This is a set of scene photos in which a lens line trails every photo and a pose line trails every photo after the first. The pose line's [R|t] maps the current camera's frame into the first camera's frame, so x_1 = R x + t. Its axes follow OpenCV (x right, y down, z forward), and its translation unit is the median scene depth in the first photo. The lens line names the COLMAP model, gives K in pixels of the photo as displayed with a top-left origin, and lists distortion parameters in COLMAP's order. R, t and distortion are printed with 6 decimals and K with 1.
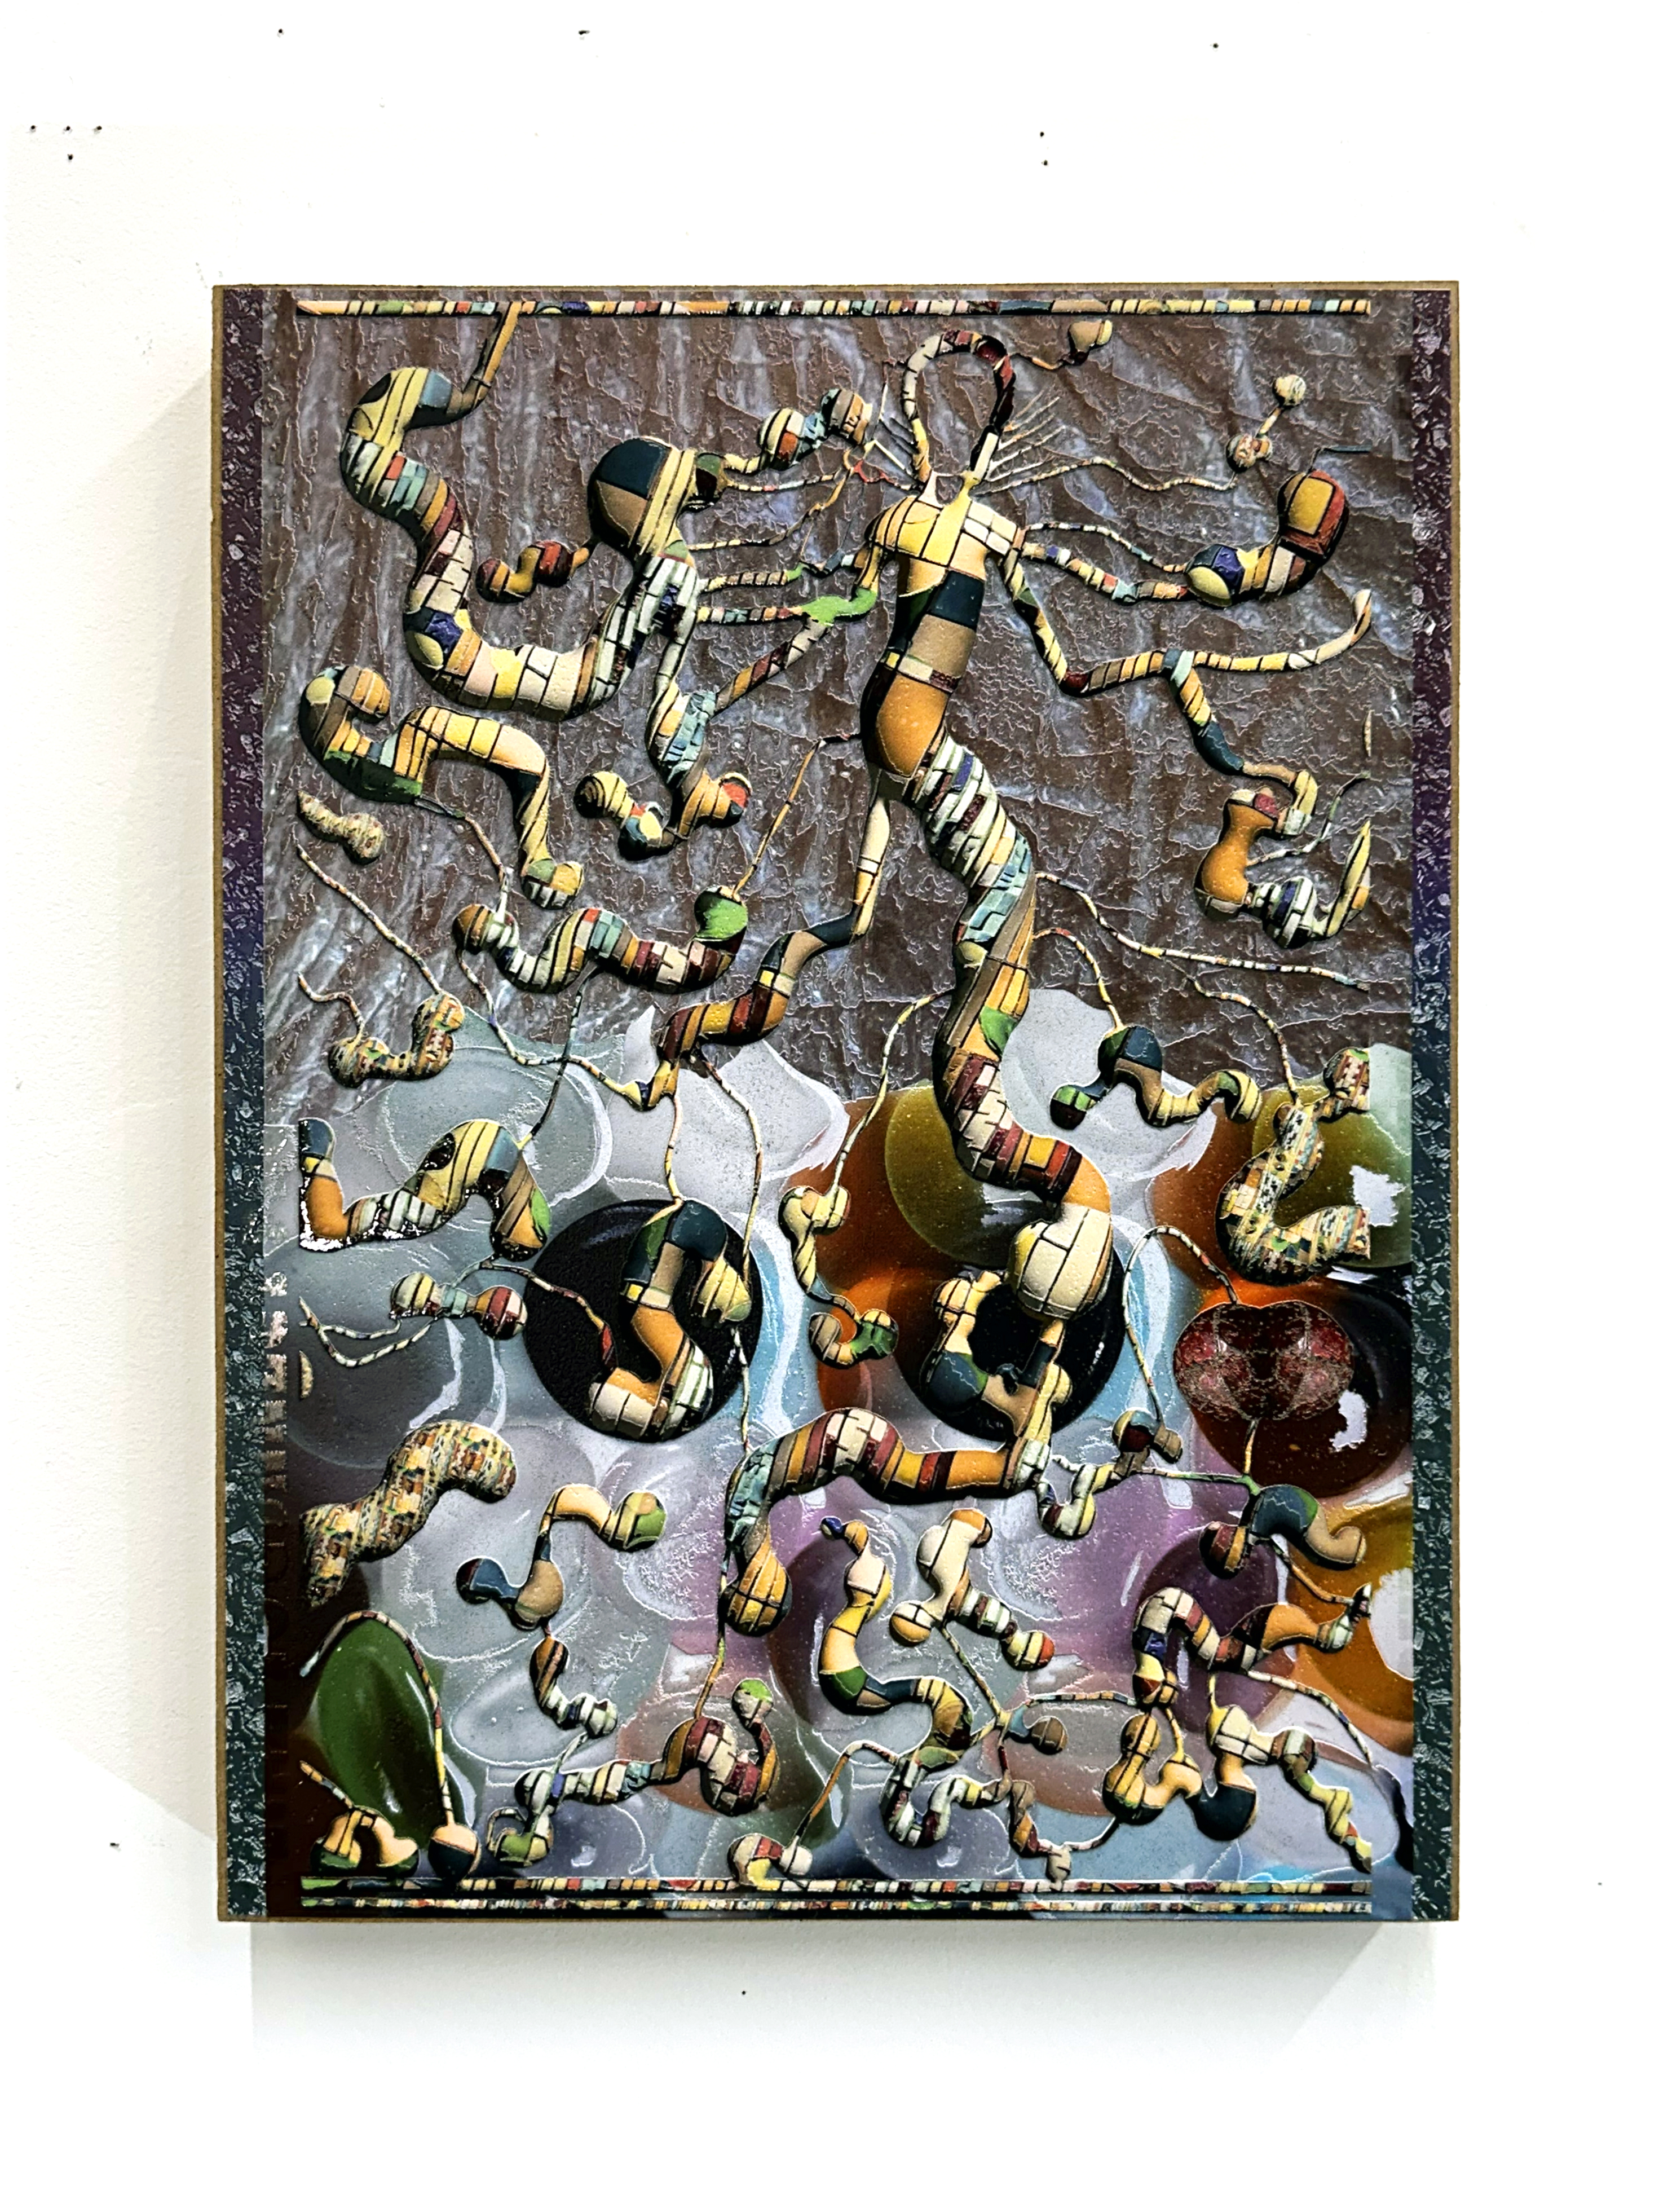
lens RADIAL K [[1568.7, 0, 826.6], [0, 1568.7, 1103.6], [0, 0, 1]] dist [0.004122, -0.001673]
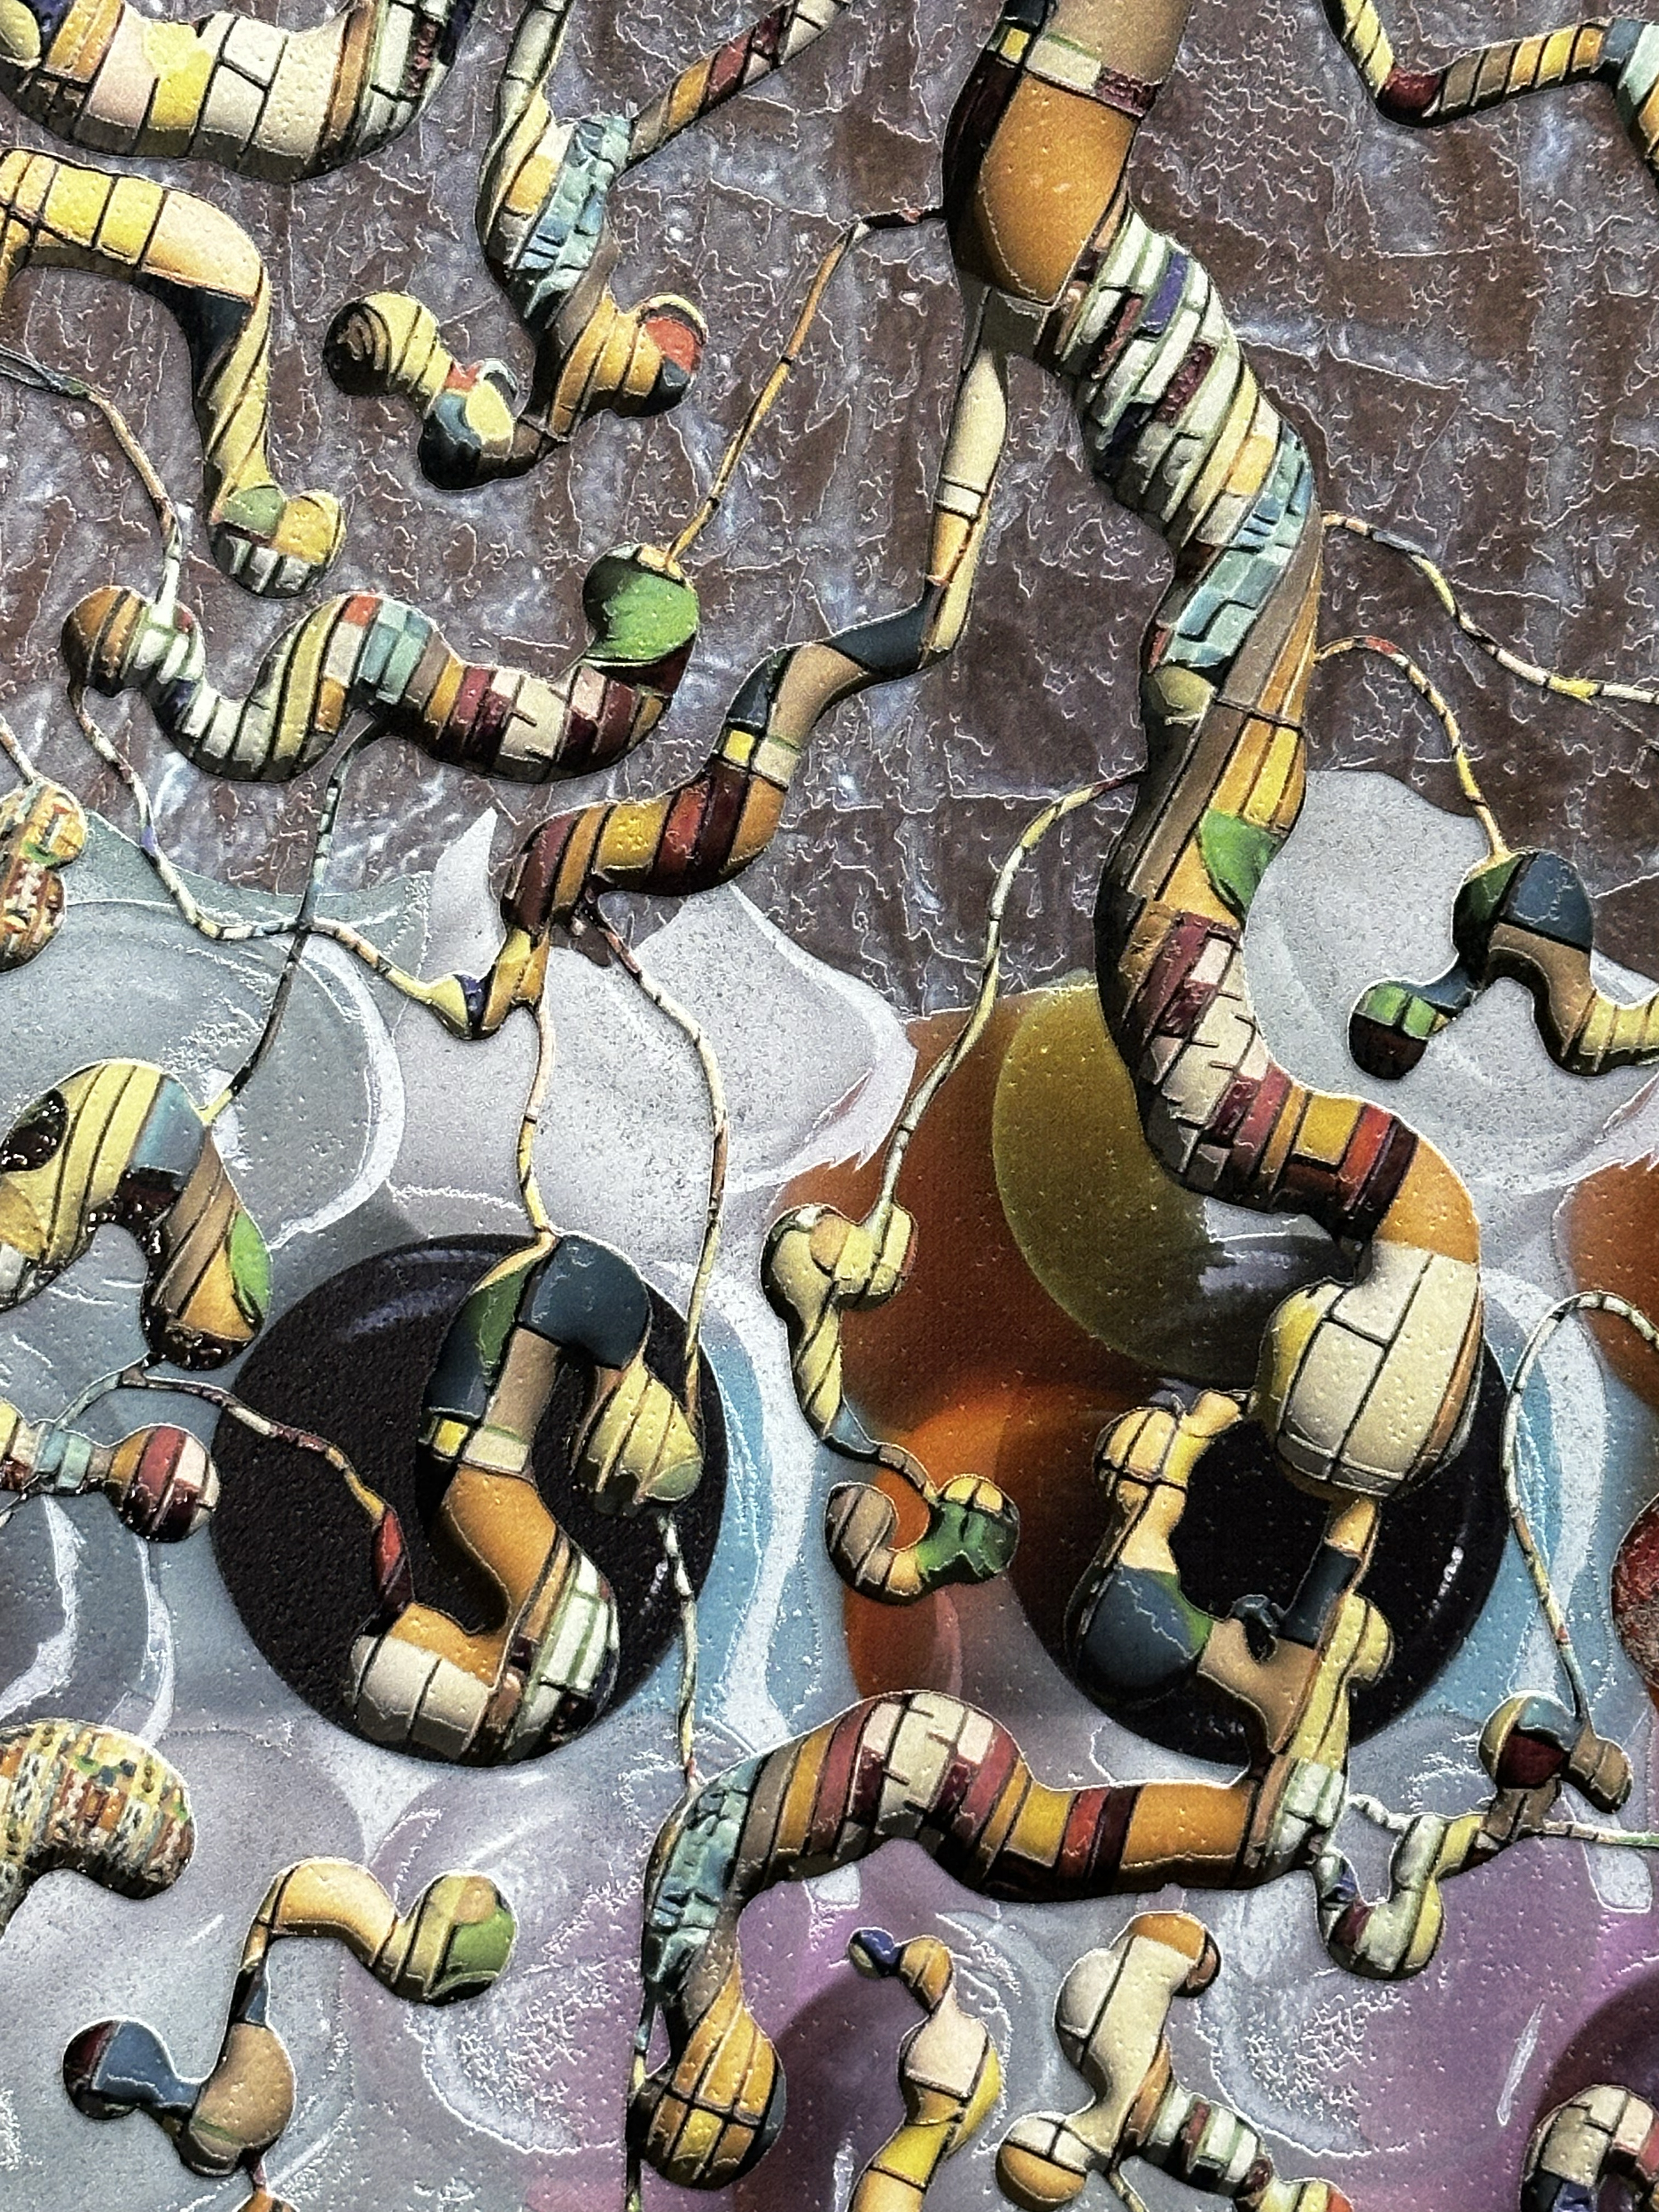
lens RADIAL K [[1568.8, 0, 836.3], [0, 1568.8, 1110.9], [0, 0, 1]] dist [0.004122, -0.001673]
pose [[0.999607, 0.004161, -0.027731, 0.004118], [-0.000427, 0.991073, 0.133321, -0.036659], [0.028038, -0.133256, 0.990685, 0.542265]]
